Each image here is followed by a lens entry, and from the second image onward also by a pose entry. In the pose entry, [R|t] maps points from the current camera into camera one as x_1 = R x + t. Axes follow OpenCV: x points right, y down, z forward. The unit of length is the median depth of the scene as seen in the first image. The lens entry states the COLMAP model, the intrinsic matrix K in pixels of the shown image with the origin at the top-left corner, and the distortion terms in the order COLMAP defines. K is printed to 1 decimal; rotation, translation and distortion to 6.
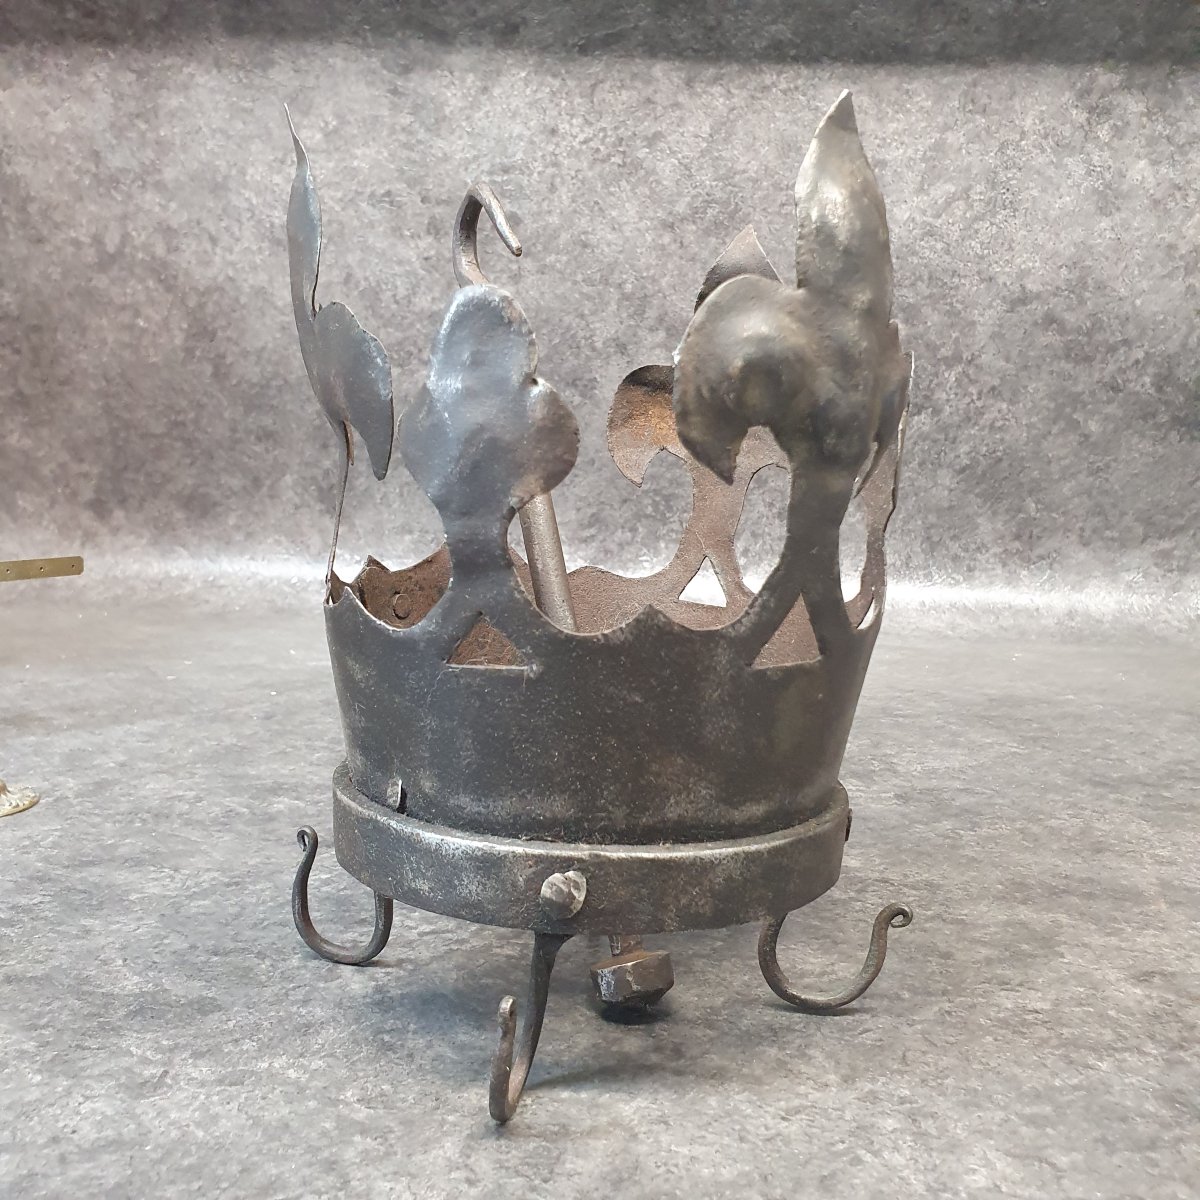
lens RADIAL K [[1229.5, 0, 600.0], [0, 1229.5, 600.0], [0, 0, 1]] dist [-0.034027, 0.046621]
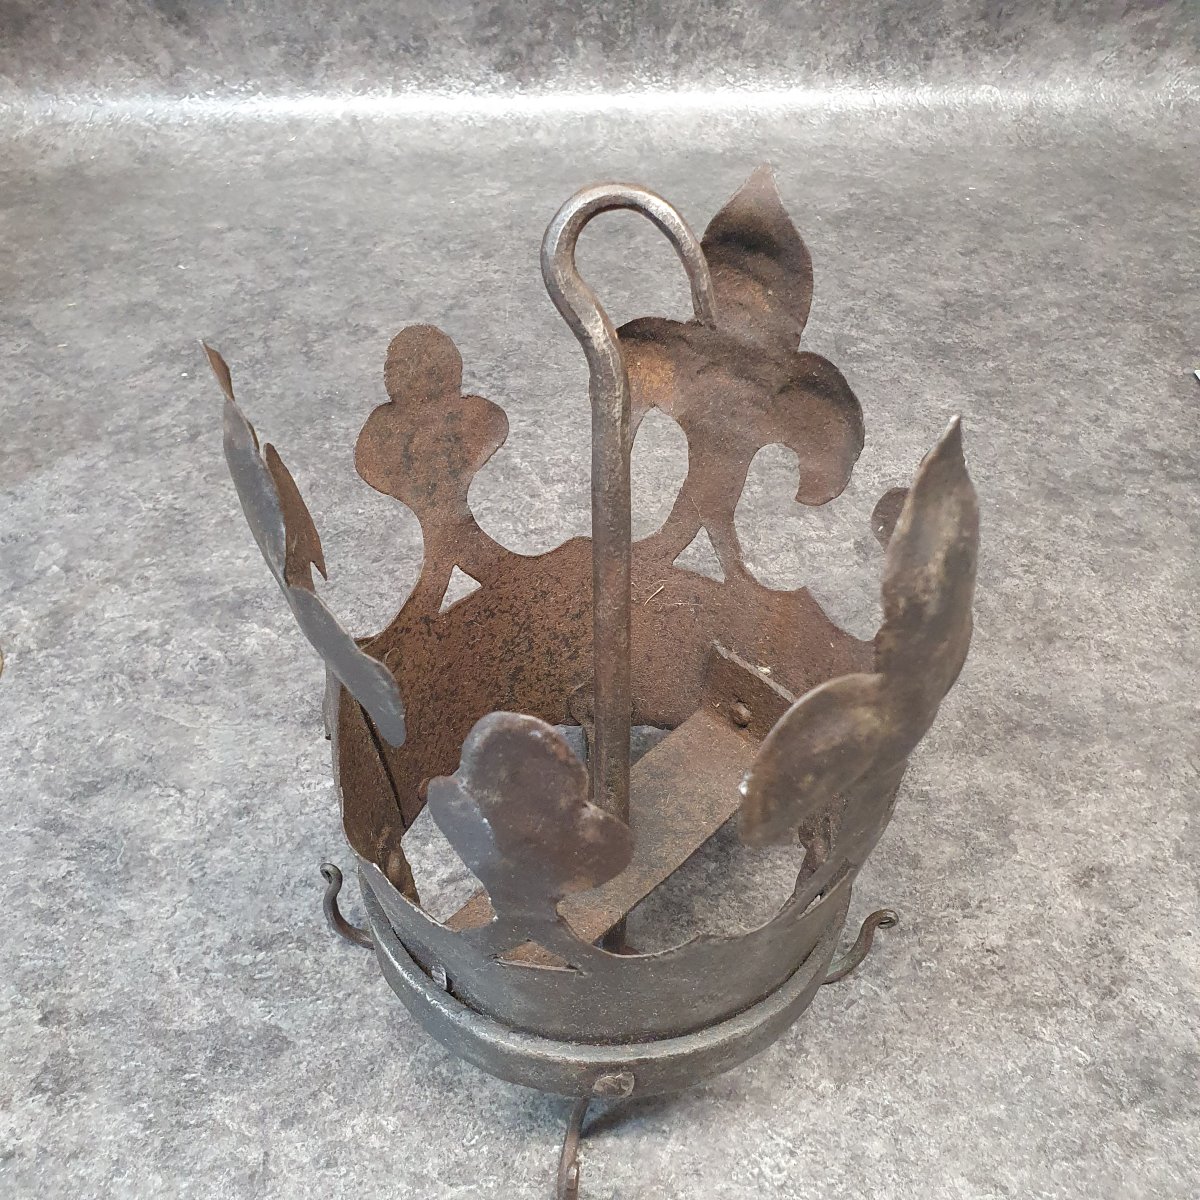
lens RADIAL K [[1229.5, 0, 600.0], [0, 1229.5, 600.0], [0, 0, 1]] dist [-0.034027, 0.046621]
pose [[0.994659, -0.085592, 0.057687, -0.018517], [0.040754, 0.839147, 0.542375, -0.206140], [-0.094831, -0.537127, 0.838154, 0.084178]]
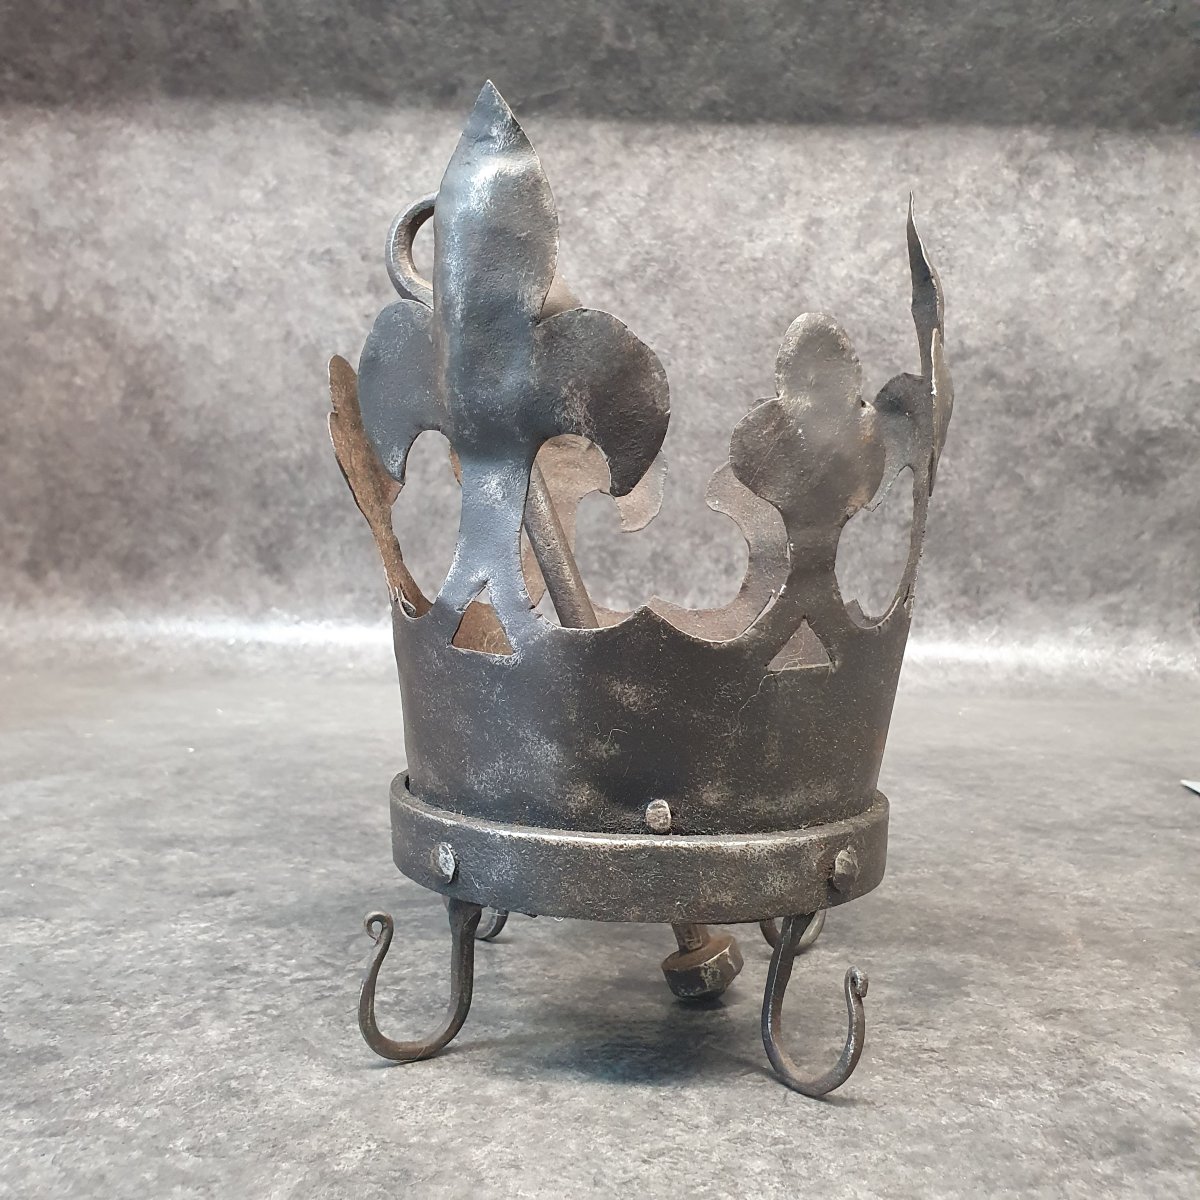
lens RADIAL K [[1236.6, 0, 604.1], [0, 1236.6, 591.0], [0, 0, 1]] dist [-0.017275, -0.005080]
pose [[0.999731, -0.005877, 0.022426, 0.029122], [0.007408, 0.997601, -0.068825, 0.015889], [-0.021968, 0.068973, 0.997377, 0.010113]]
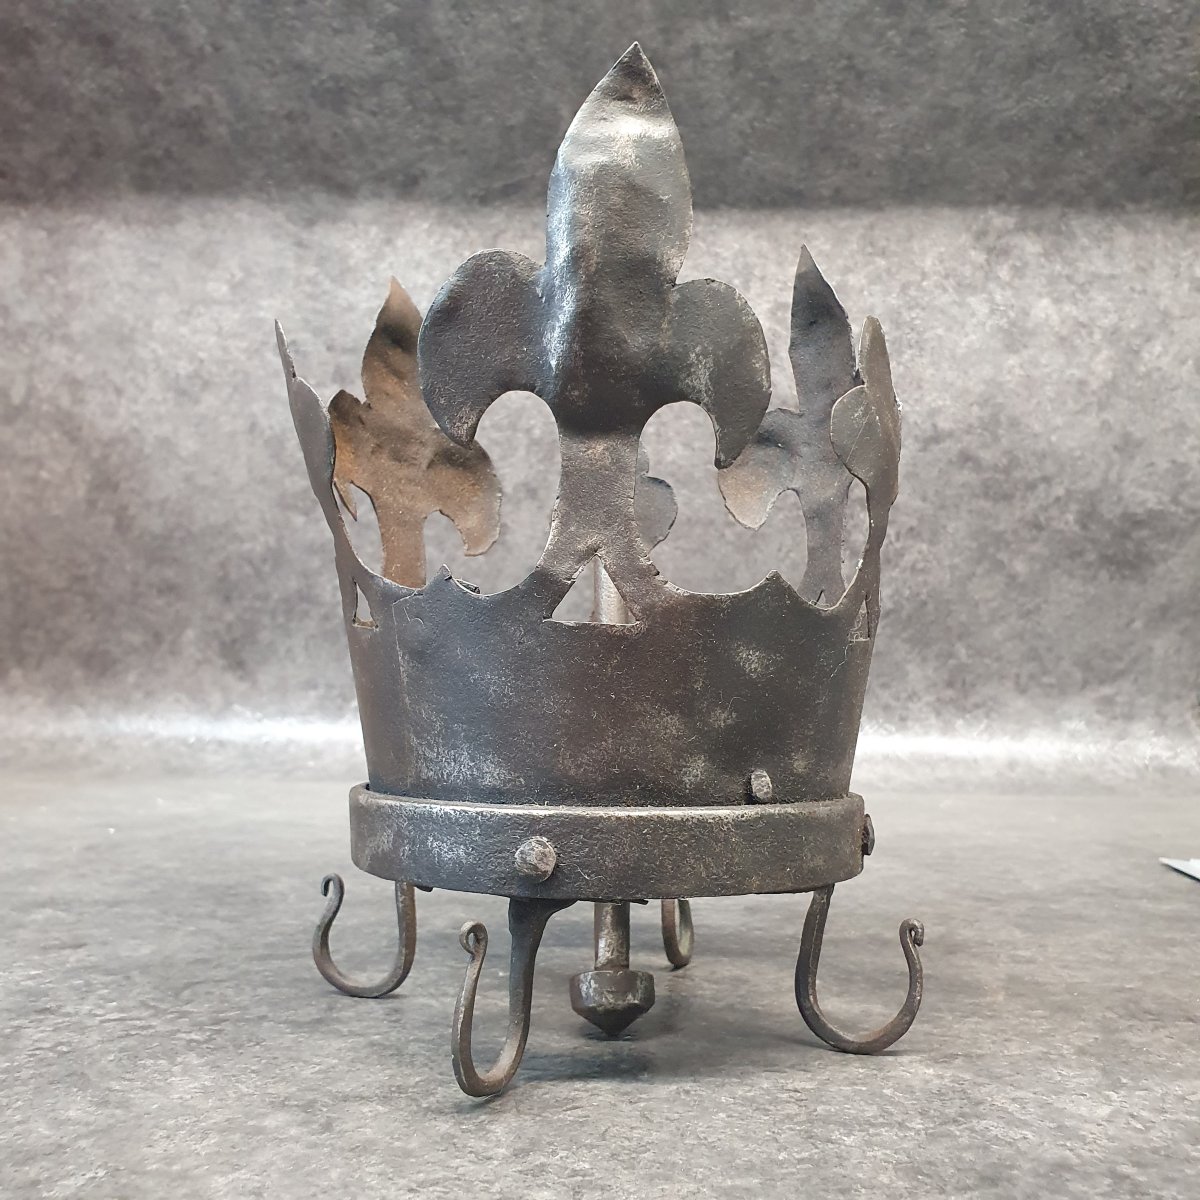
lens RADIAL K [[1240.3, 0, 599.8], [0, 1240.3, 608.5], [0, 0, 1]] dist [0.029625, -0.150869]
pose [[0.999941, -0.010183, -0.003682, 0.080953], [0.009428, 0.986003, -0.166459, 0.053891], [0.005325, 0.166415, 0.986041, 0.041507]]
